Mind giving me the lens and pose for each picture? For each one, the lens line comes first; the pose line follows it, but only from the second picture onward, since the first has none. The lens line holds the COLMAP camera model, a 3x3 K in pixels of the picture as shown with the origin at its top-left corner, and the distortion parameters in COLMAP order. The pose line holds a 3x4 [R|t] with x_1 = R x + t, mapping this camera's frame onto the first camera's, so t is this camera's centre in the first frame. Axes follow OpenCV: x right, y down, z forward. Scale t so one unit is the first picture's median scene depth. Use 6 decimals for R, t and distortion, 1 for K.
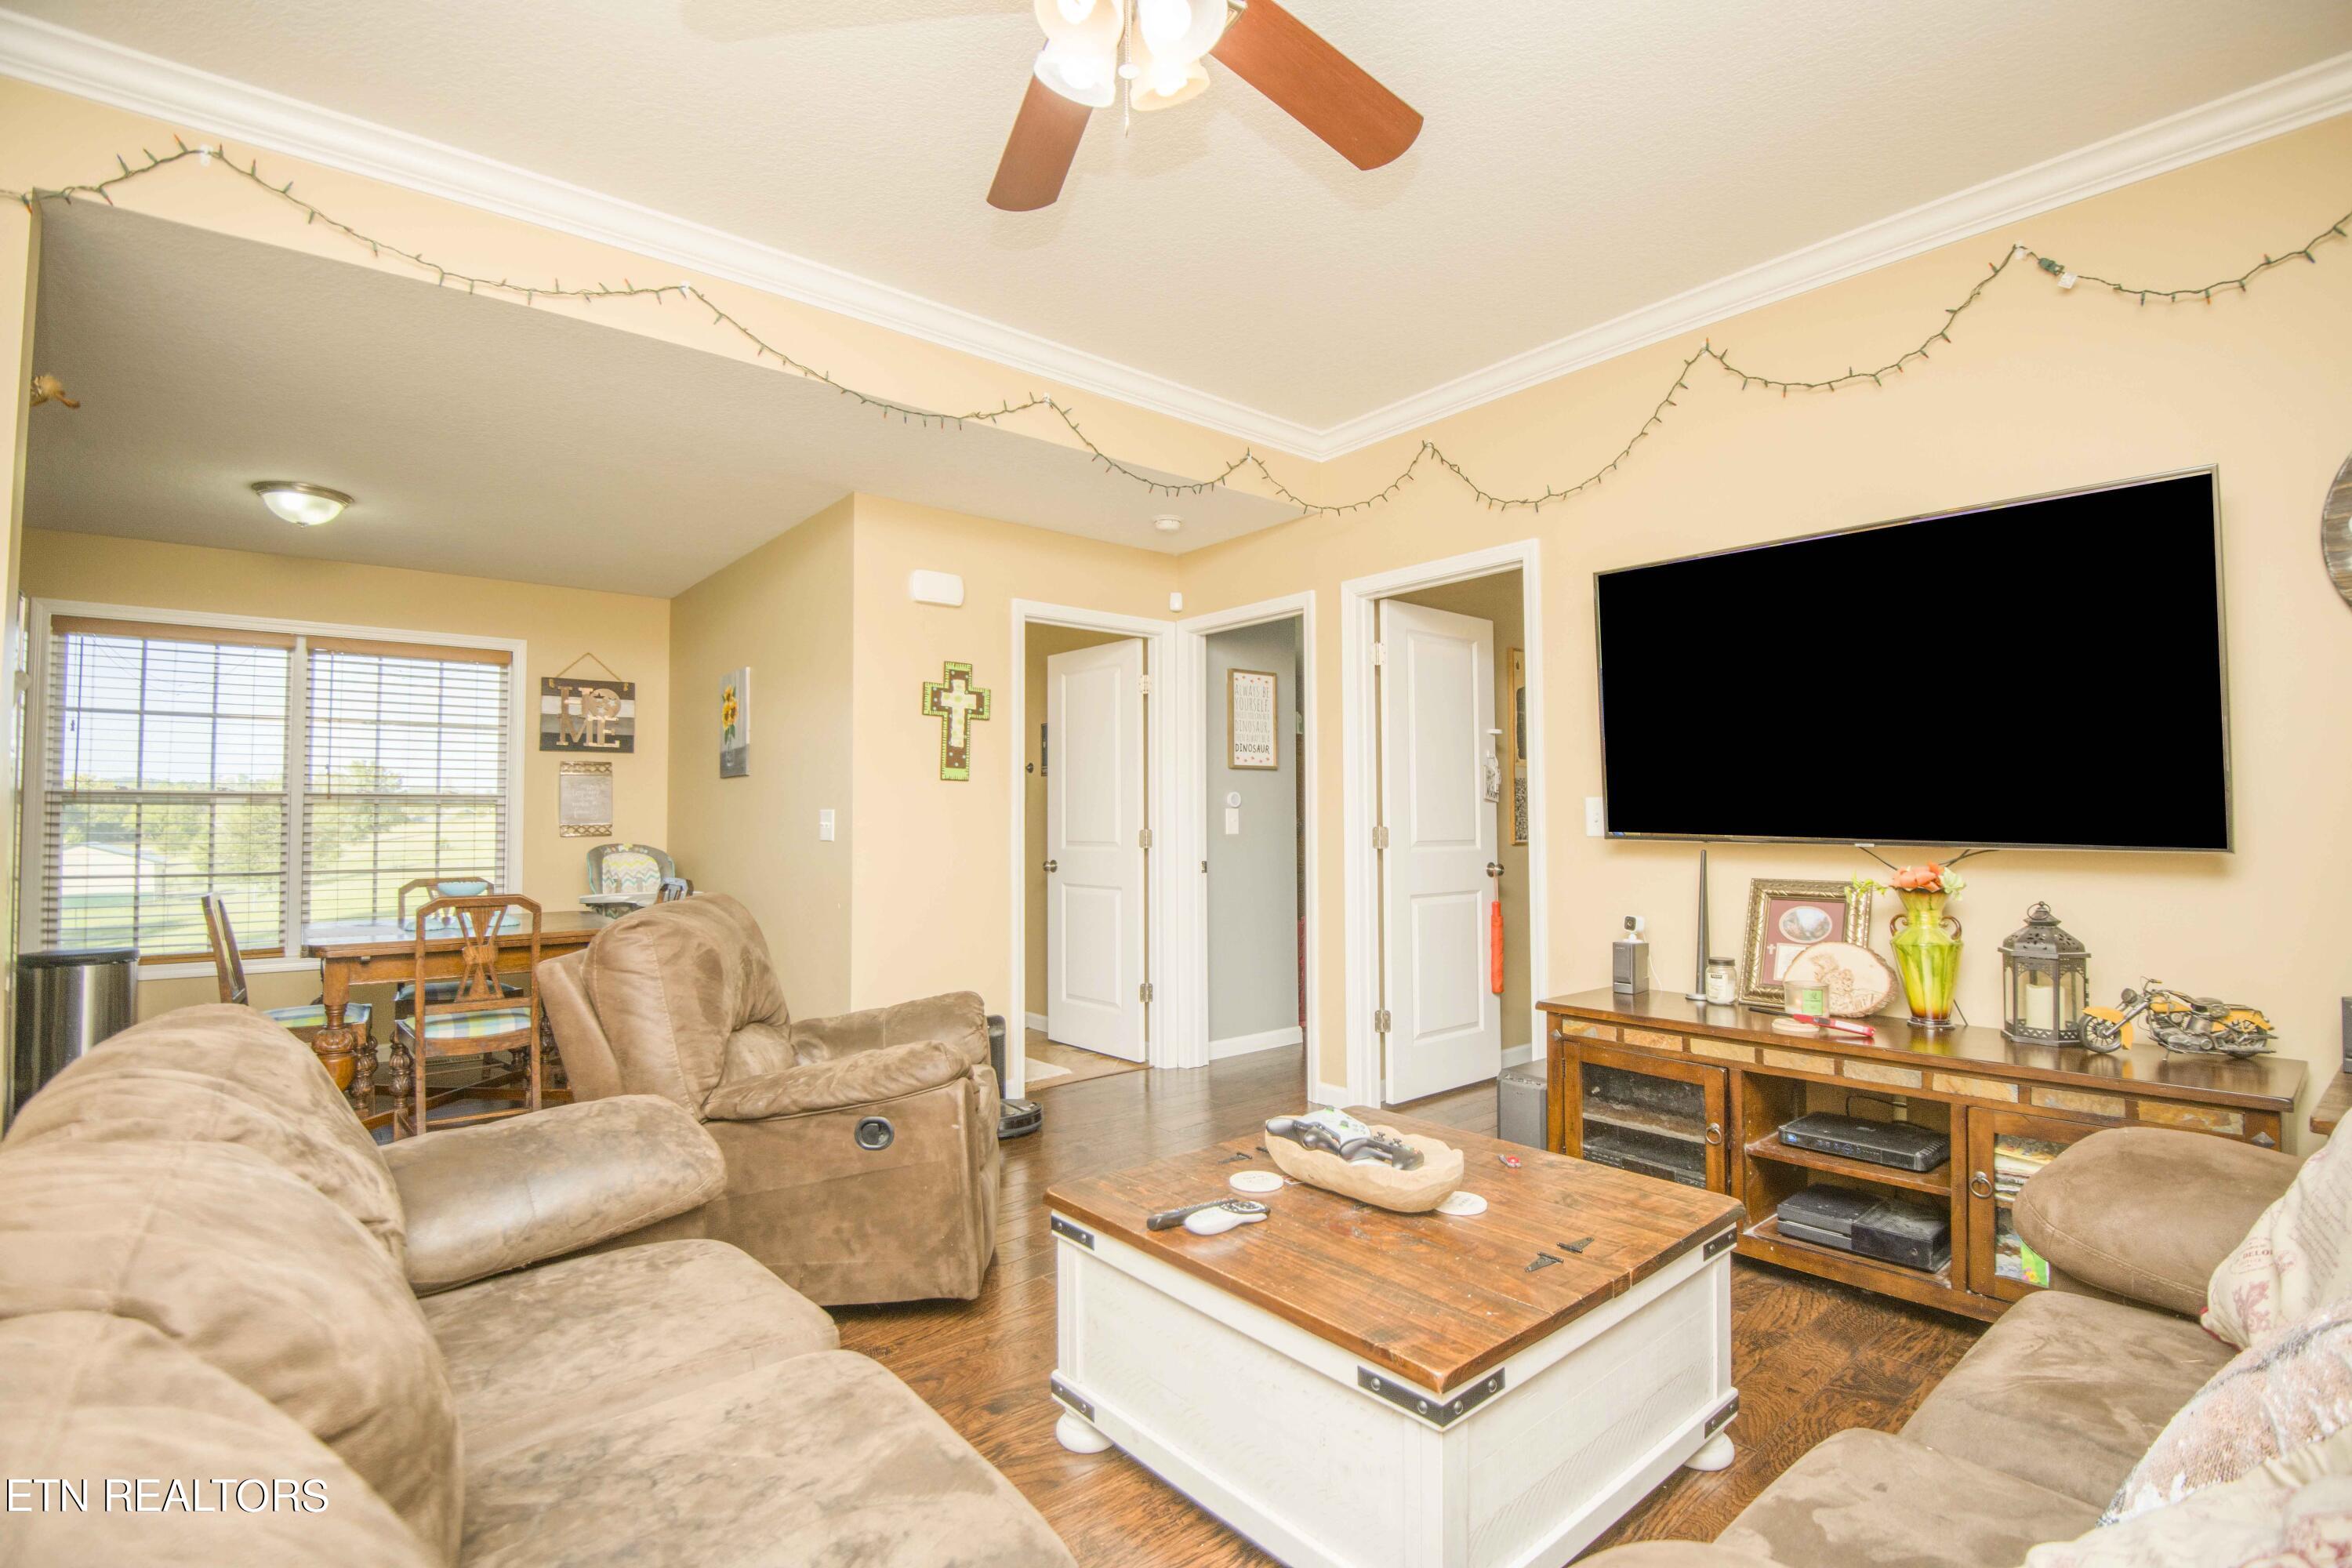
lens RADIAL K [[1076.0, 0, 1185.4], [0, 1076.0, 781.6], [0, 0, 1]] dist [-0.003438, -0.022840]
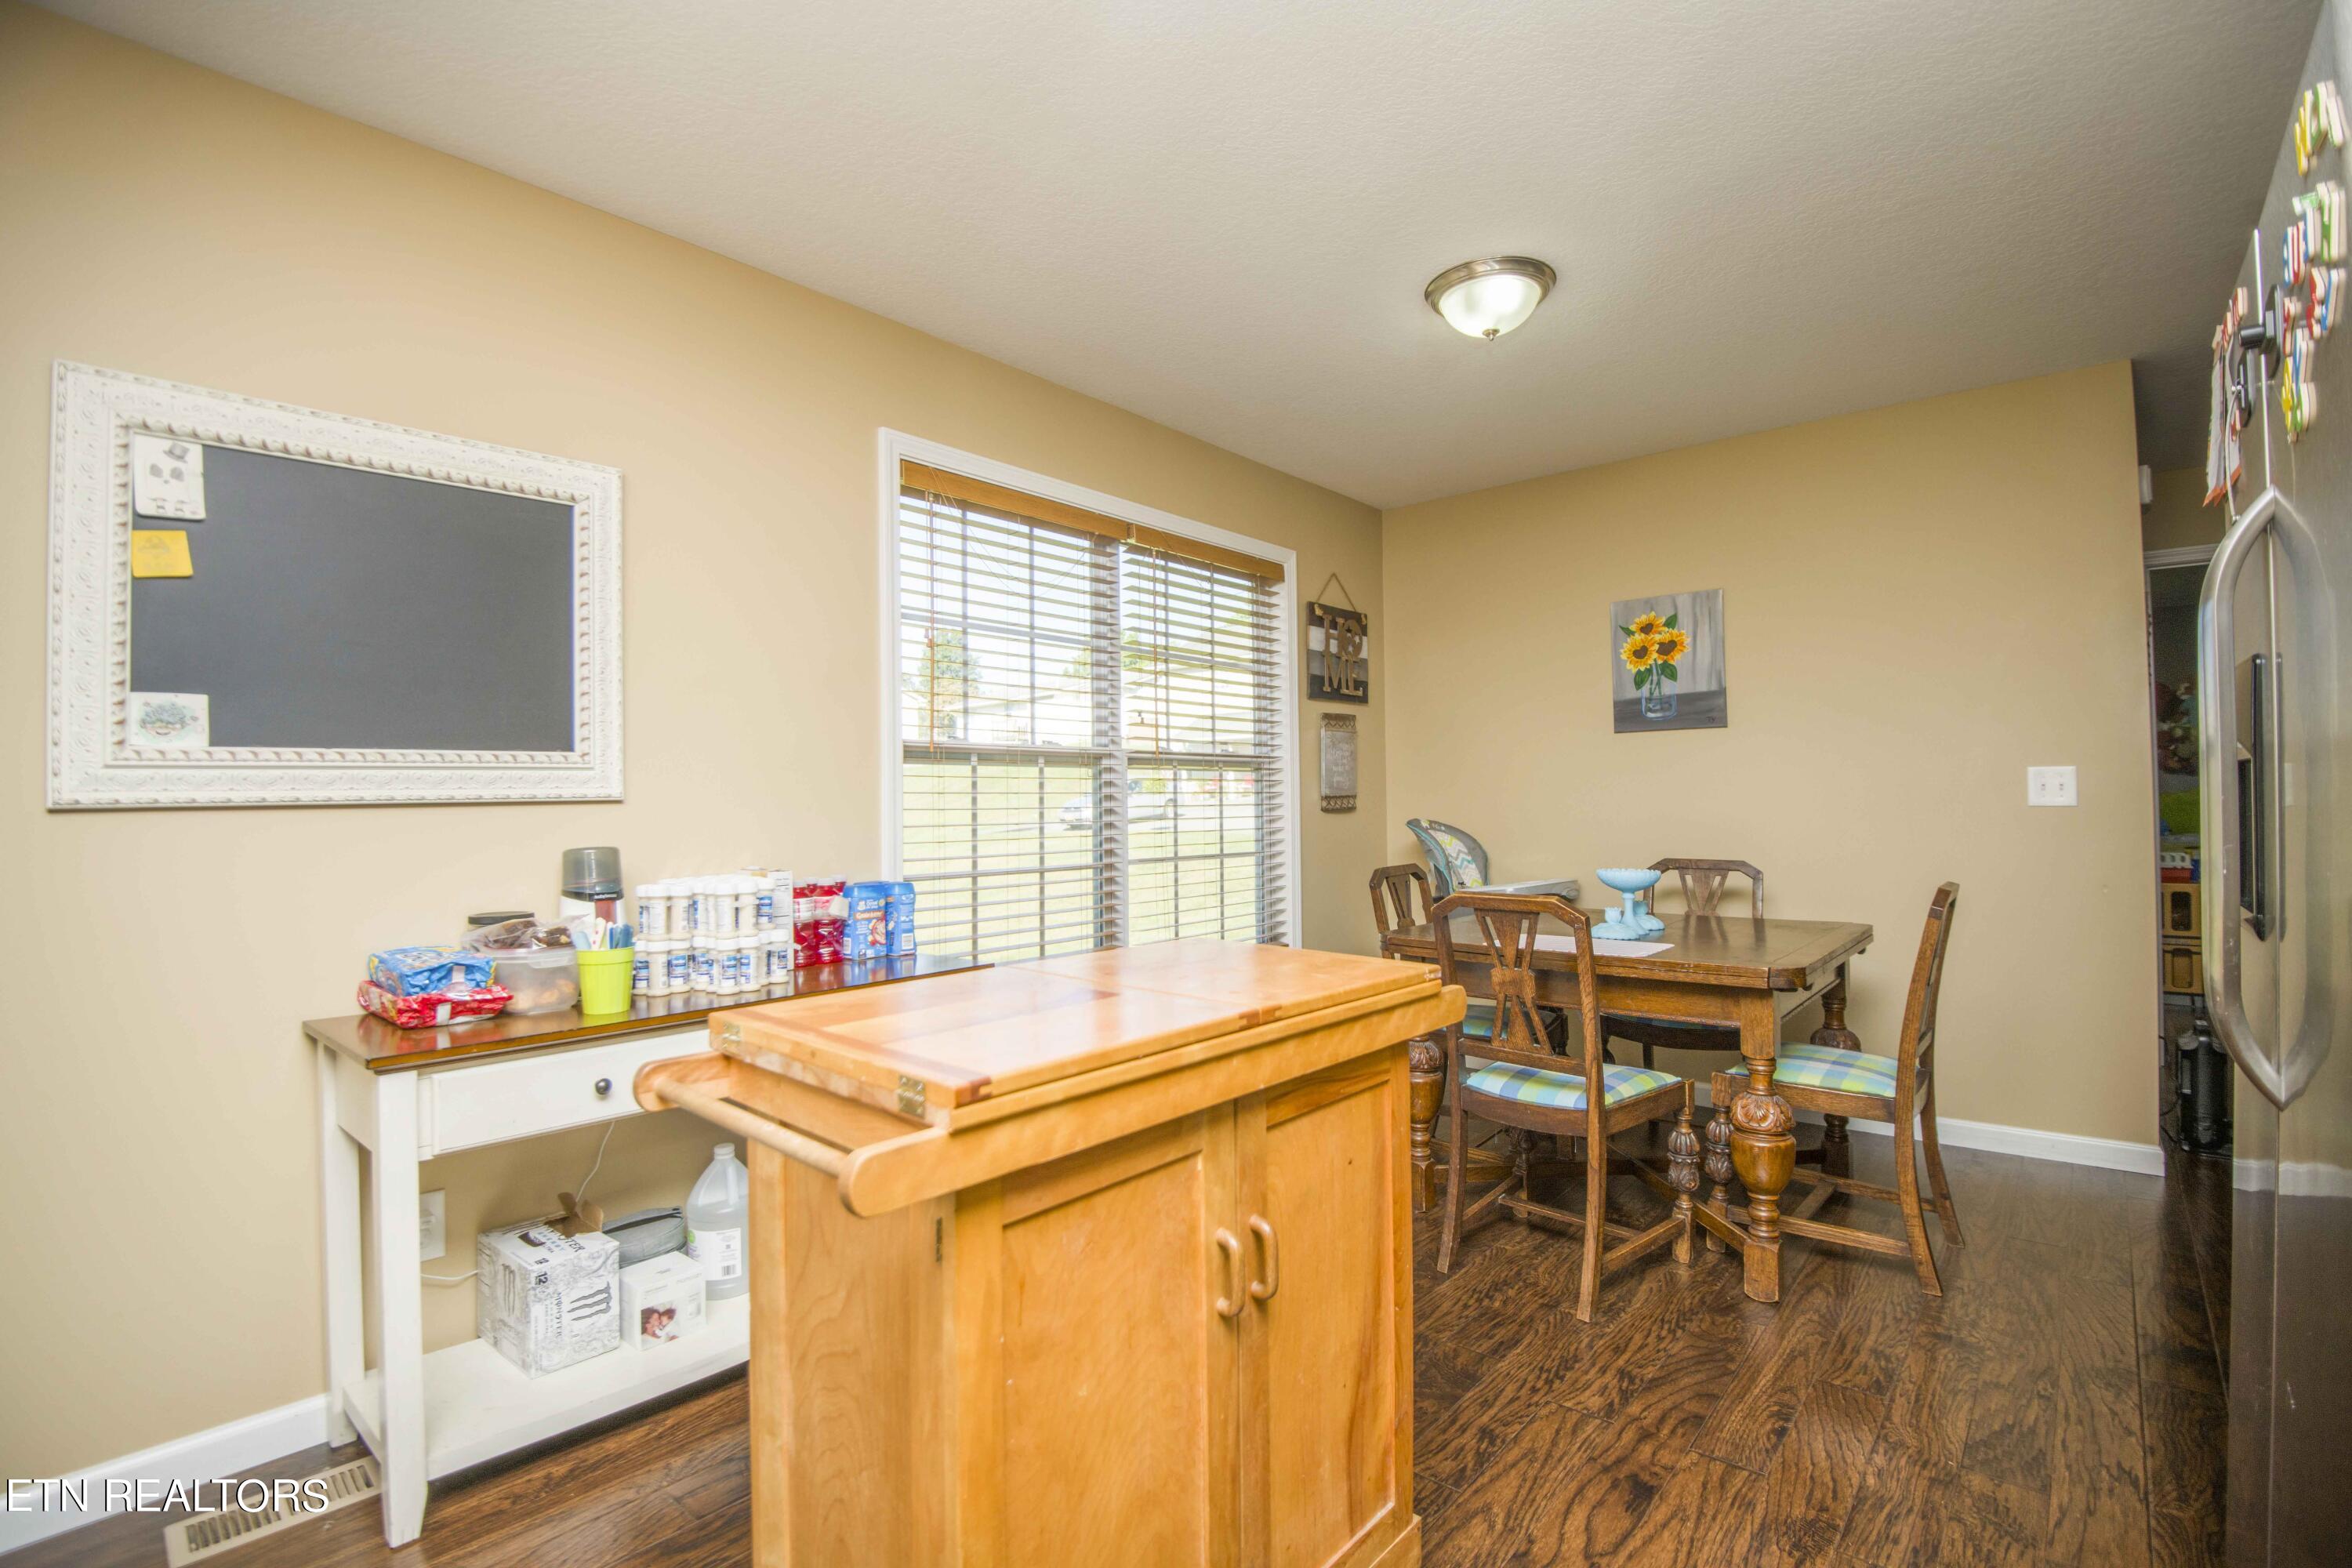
lens RADIAL K [[1057.9, 0, 1171.1], [0, 1057.9, 781.5], [0, 0, 1]] dist [-0.016227, -0.017178]
pose [[0.988029, -0.004388, 0.154208, -1.161927], [0.002561, 0.999924, 0.012043, 0.030288], [-0.154249, -0.011504, 0.987965, 0.387813]]
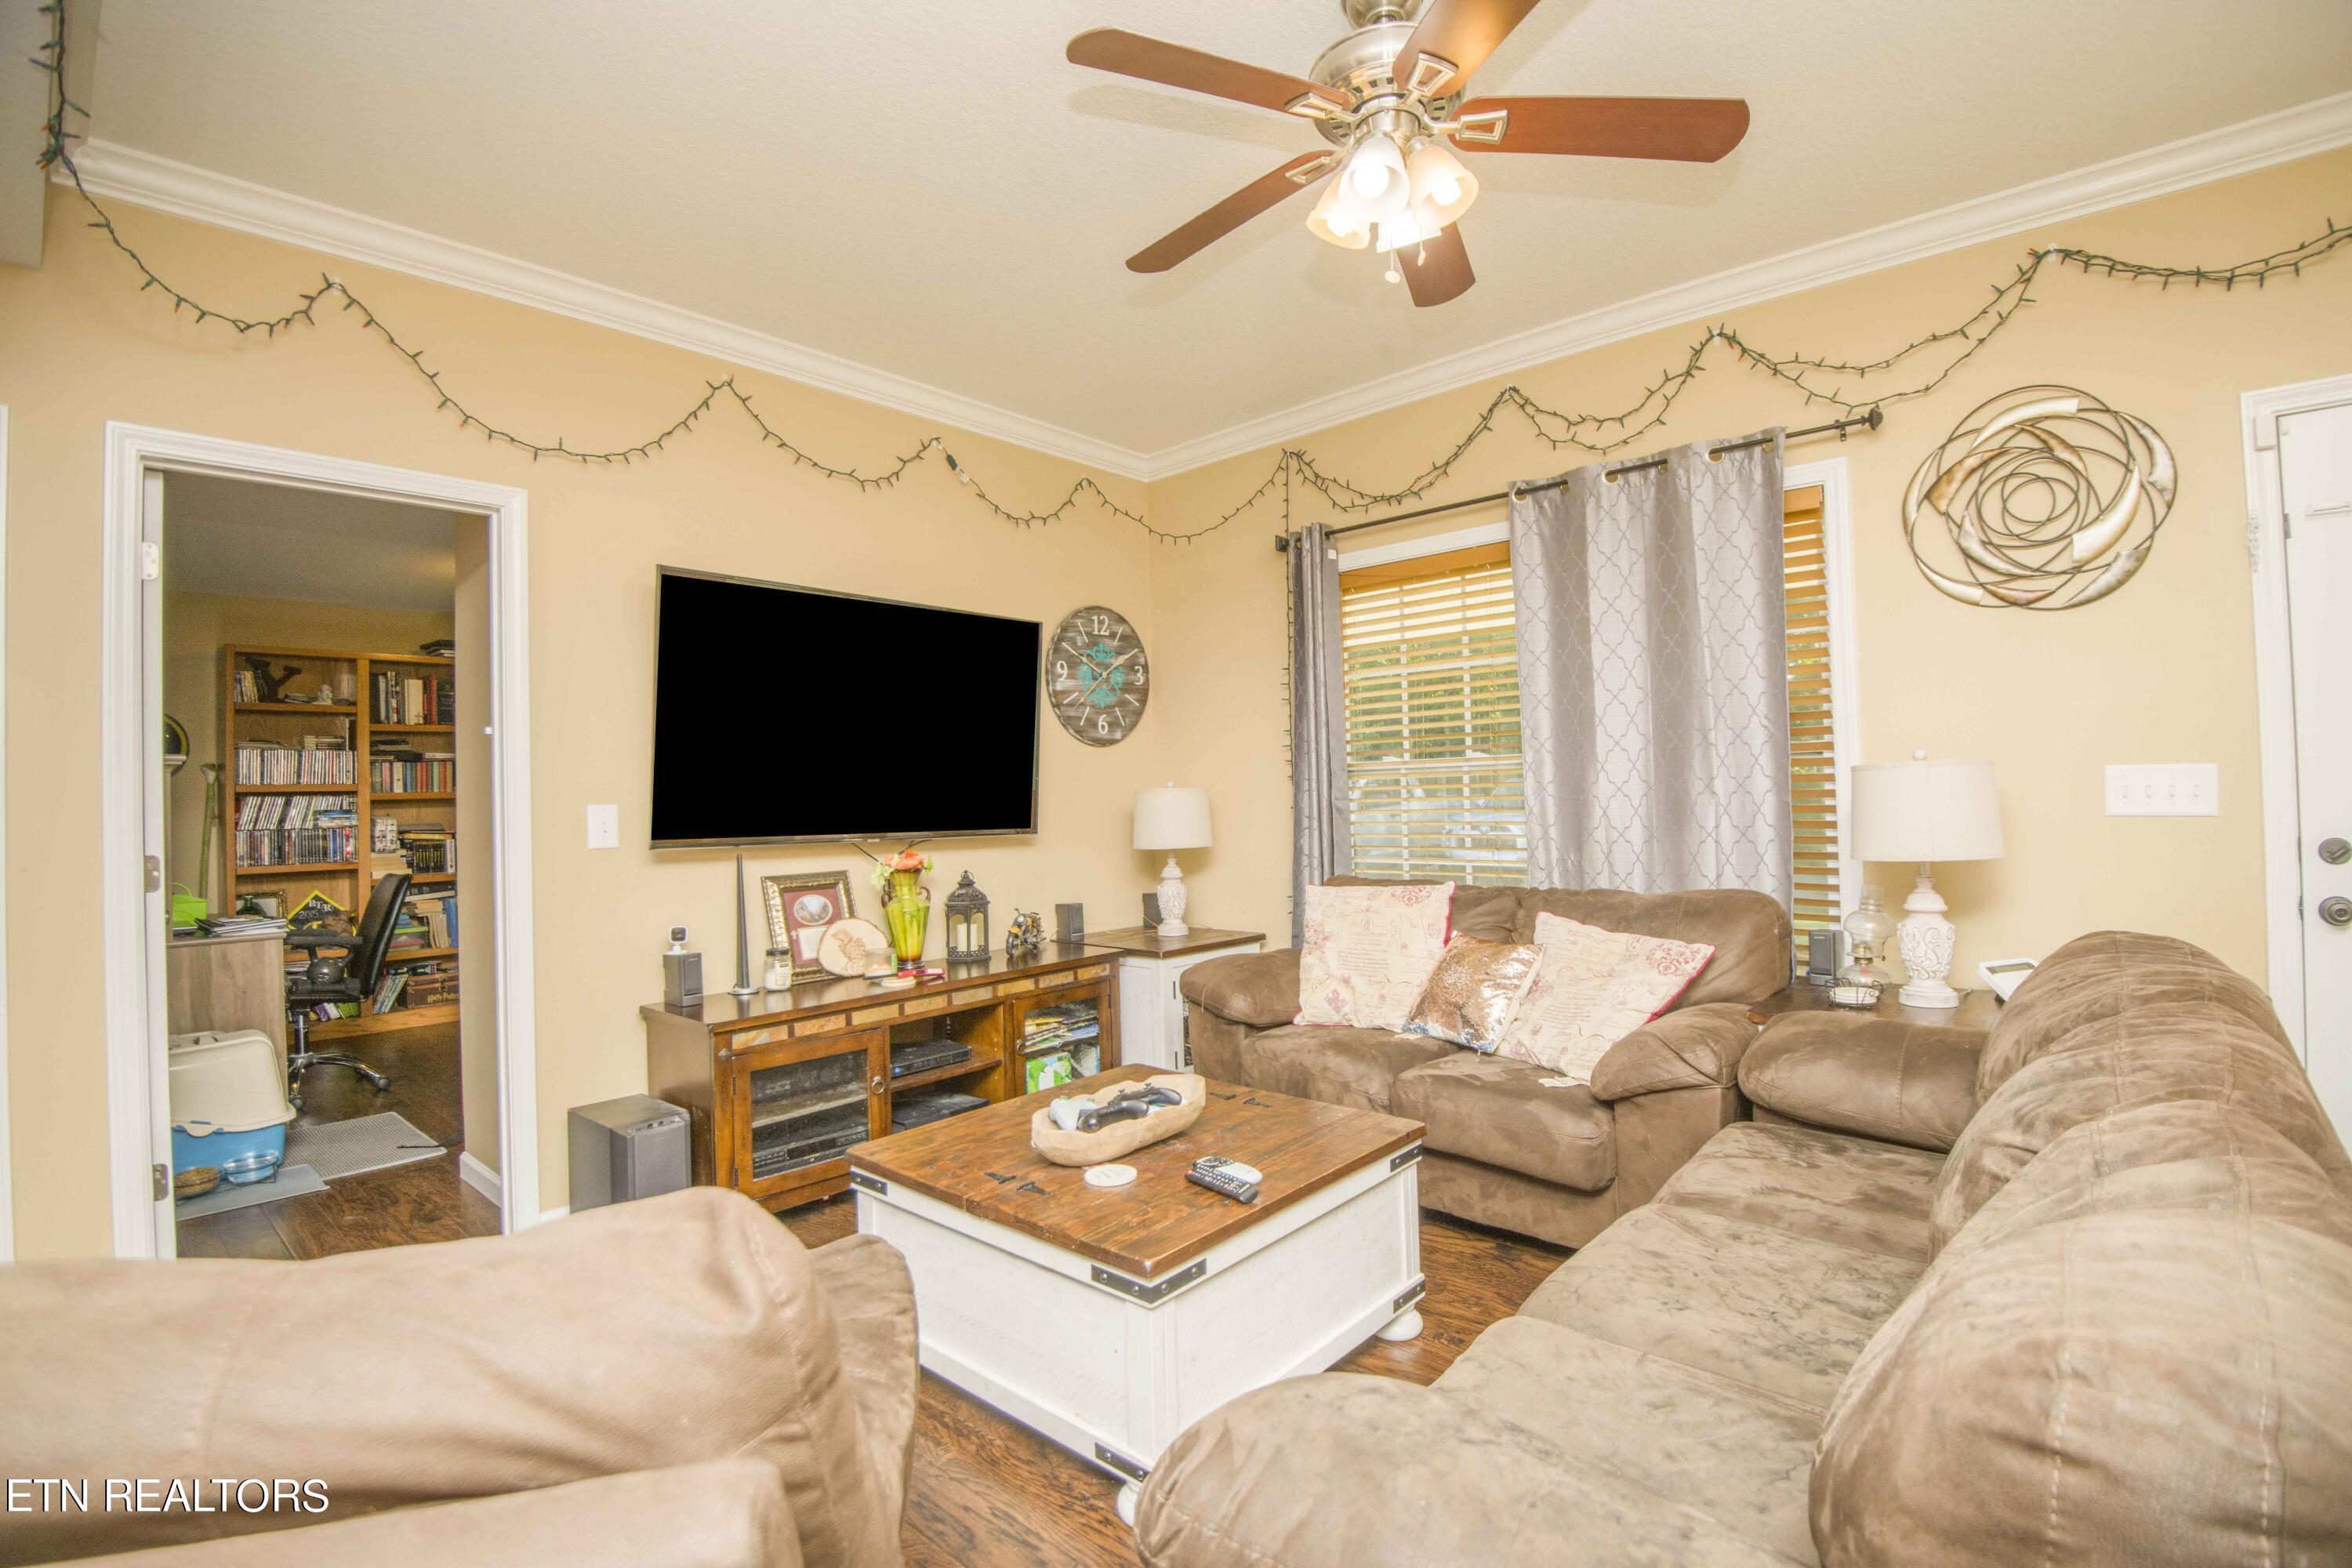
lens RADIAL K [[1070.0, 0, 1185.7], [0, 1070.0, 781.6], [0, 0, 1]] dist [0.002670, -0.022841]
pose [[-0.143263, 0.020306, 0.989476, -0.507084], [-0.009622, 0.999714, -0.021909, 0.008681], [-0.989638, -0.012660, -0.143027, 0.569207]]
